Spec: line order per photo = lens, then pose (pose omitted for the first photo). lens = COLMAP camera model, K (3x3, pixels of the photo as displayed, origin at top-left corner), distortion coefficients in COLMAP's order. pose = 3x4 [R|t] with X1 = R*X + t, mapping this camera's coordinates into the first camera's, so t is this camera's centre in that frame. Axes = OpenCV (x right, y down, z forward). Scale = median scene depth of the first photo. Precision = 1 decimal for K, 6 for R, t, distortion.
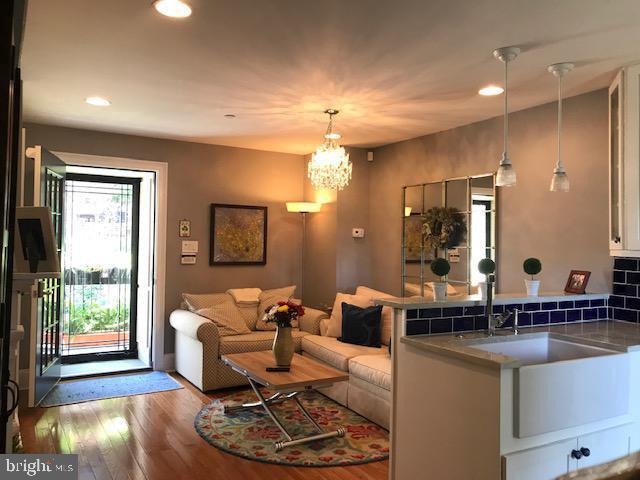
lens RADIAL K [[527.0, 0, 315.8], [0, 527.0, 239.8], [0, 0, 1]] dist [0.012243, -0.003037]
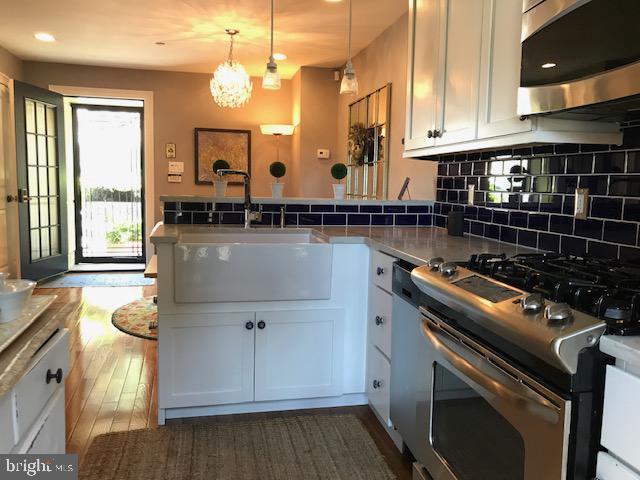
lens RADIAL K [[527.0, 0, 320.8], [0, 527.0, 238.2], [0, 0, 1]] dist [0.012243, -0.003037]
pose [[0.958464, 0.034940, -0.283065, 0.386689], [-0.003214, 0.993728, 0.111779, 0.037765], [0.285195, -0.106226, 0.952565, -0.005587]]
